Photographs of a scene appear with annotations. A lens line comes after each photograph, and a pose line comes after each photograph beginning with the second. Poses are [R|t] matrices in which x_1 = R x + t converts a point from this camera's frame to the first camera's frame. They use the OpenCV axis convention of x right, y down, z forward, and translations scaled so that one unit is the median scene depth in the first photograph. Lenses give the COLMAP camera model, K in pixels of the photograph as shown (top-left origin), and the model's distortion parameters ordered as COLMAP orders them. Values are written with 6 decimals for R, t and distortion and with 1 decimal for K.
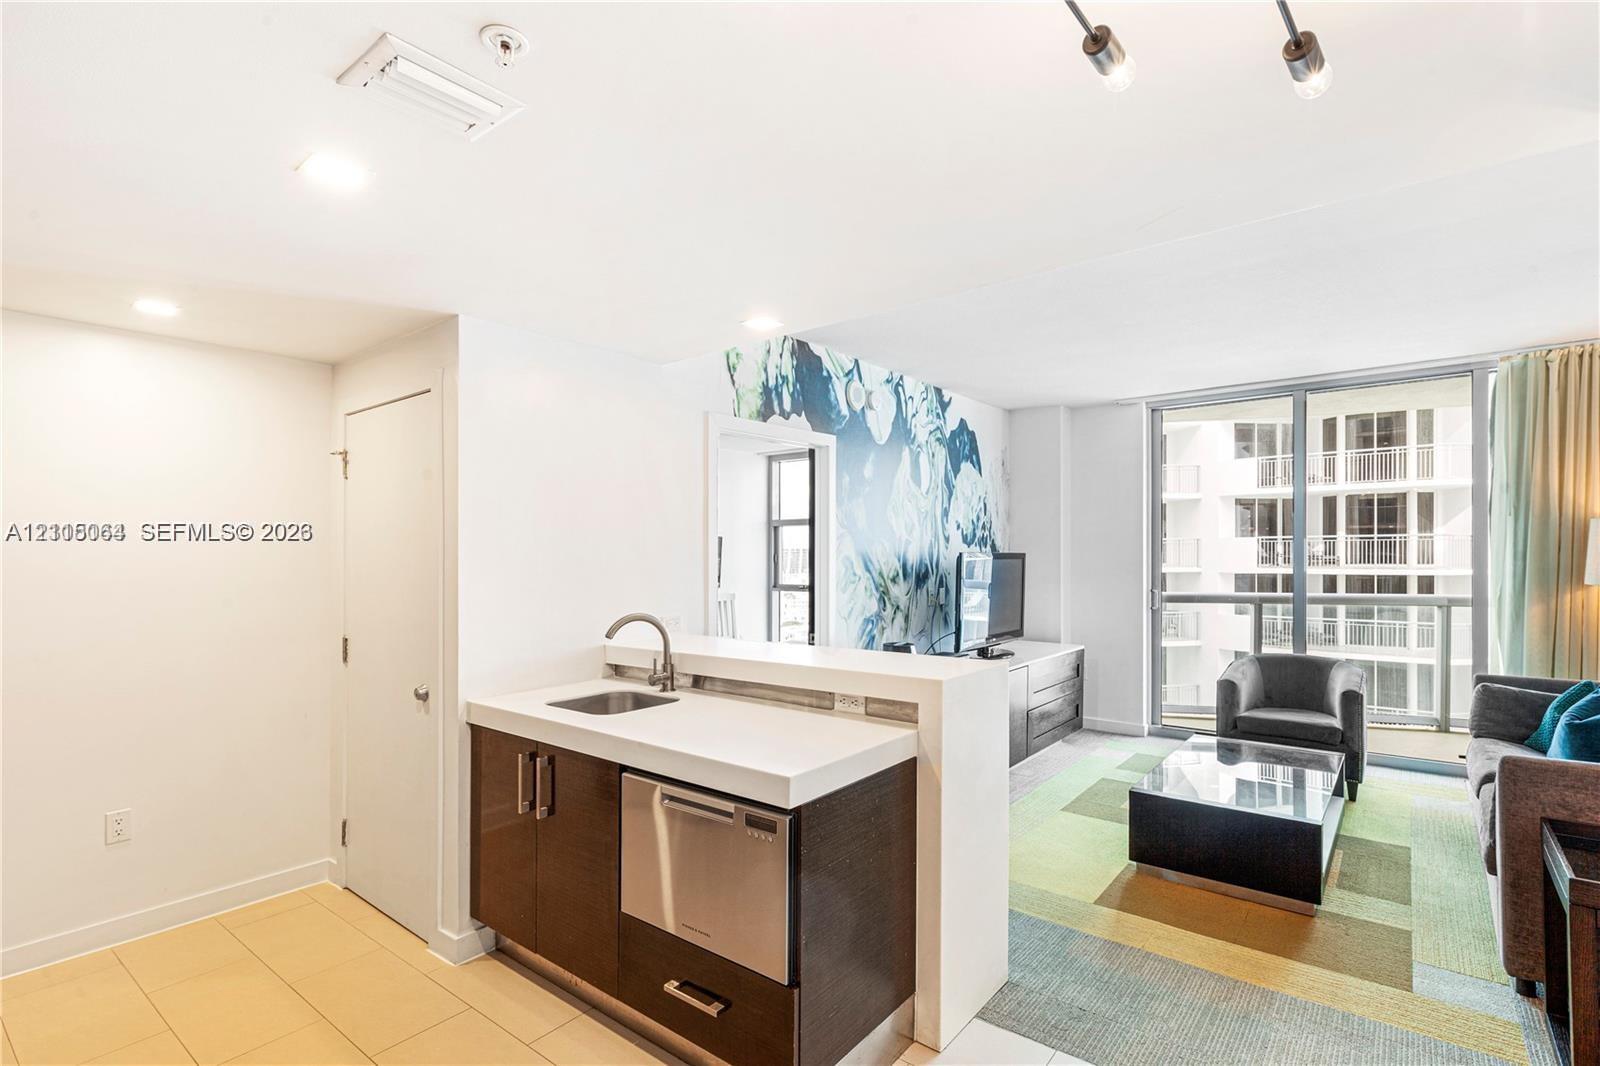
lens RADIAL K [[762.5, 0, 840.0], [0, 762.5, 562.4], [0, 0, 1]] dist [-0.000445, -0.000448]
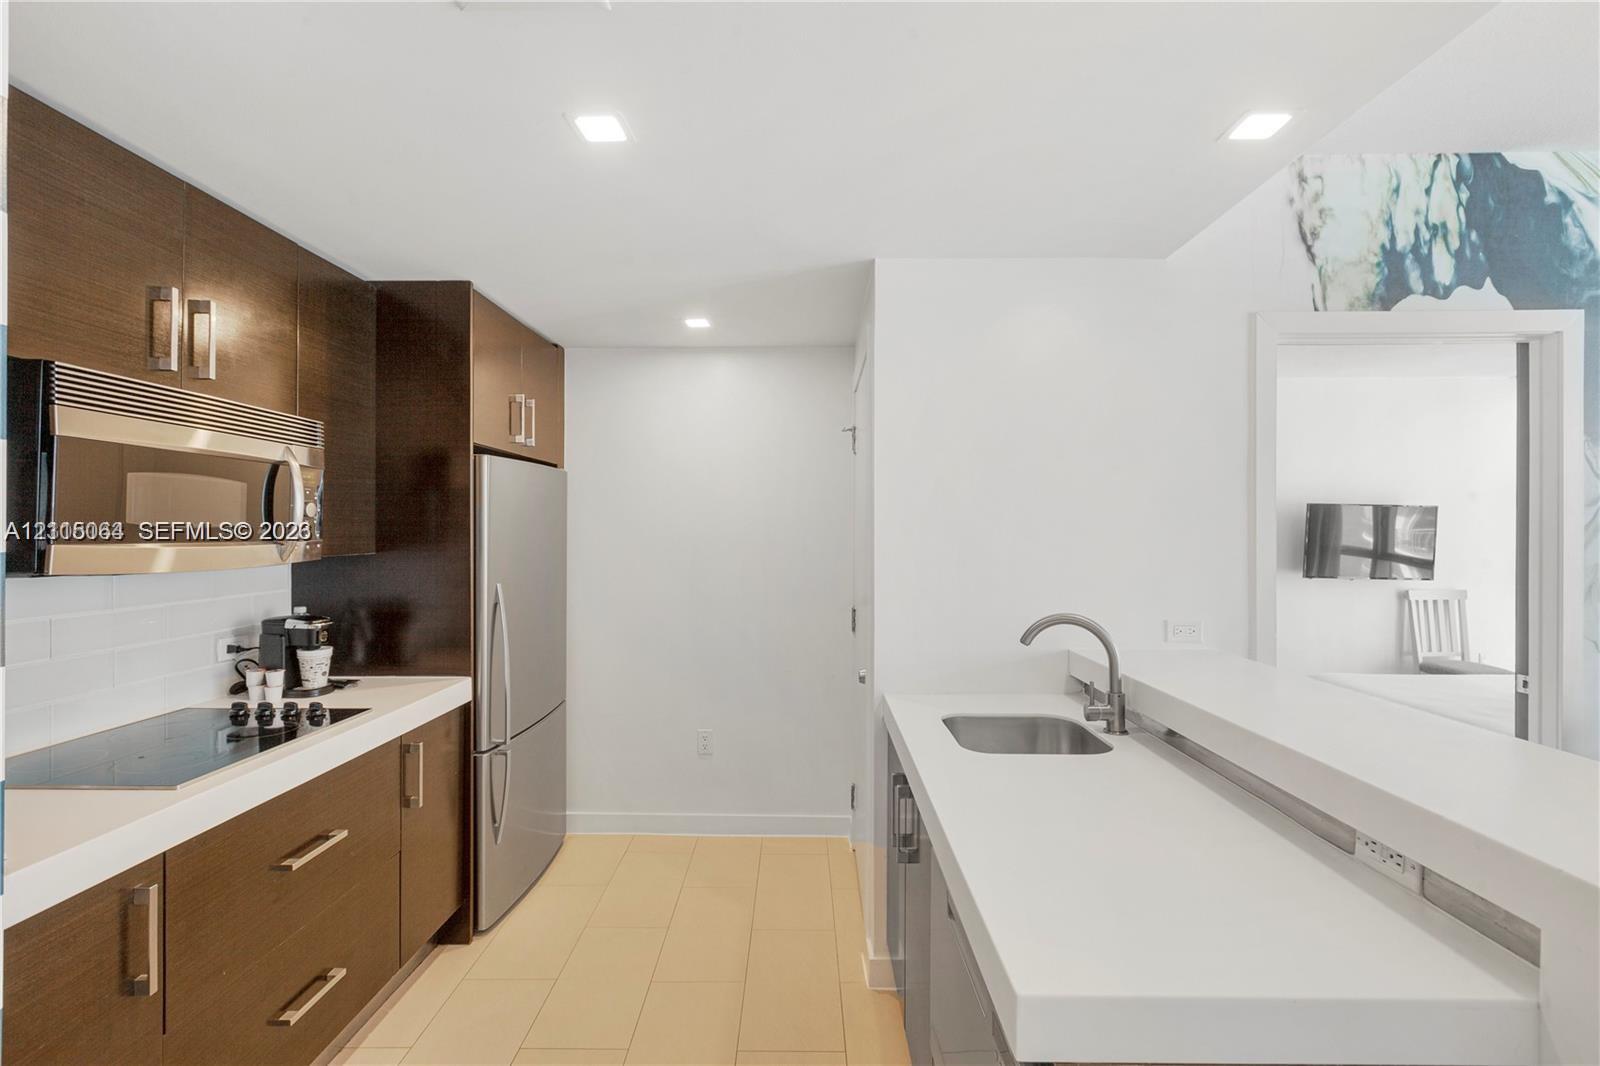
lens RADIAL K [[754.3, 0, 800.0], [0, 754.3, 533.0], [0, 0, 1]] dist [-0.001284, -0.000274]
pose [[0.589470, 0.011740, -0.807705, 0.107201], [-0.015452, 0.999875, 0.003256, -0.004668], [0.807642, 0.010561, 0.589578, 0.276193]]
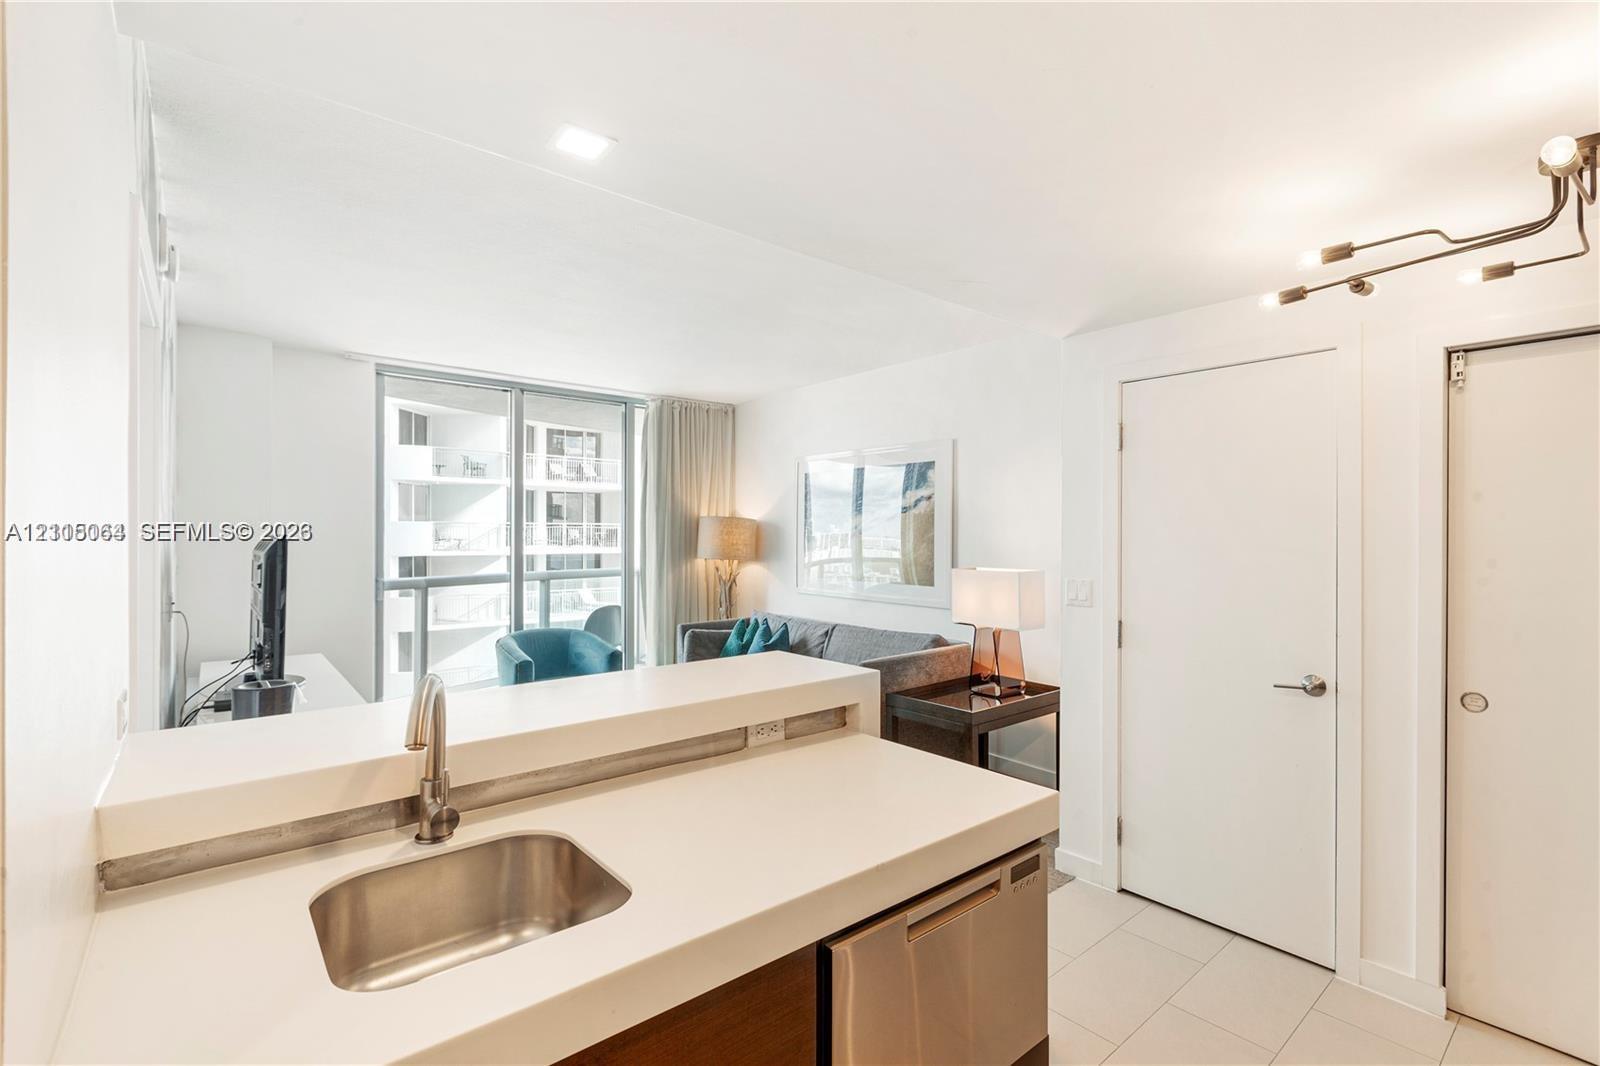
lens RADIAL K [[726.5, 0, 800.0], [0, 726.5, 533.0], [0, 0, 1]] dist [0.000377, 0.000098]
pose [[0.229880, 0.011497, 0.973151, -0.440252], [0.000979, 0.999927, -0.012044, -0.005281], [-0.973218, 0.003722, 0.229852, 0.500876]]
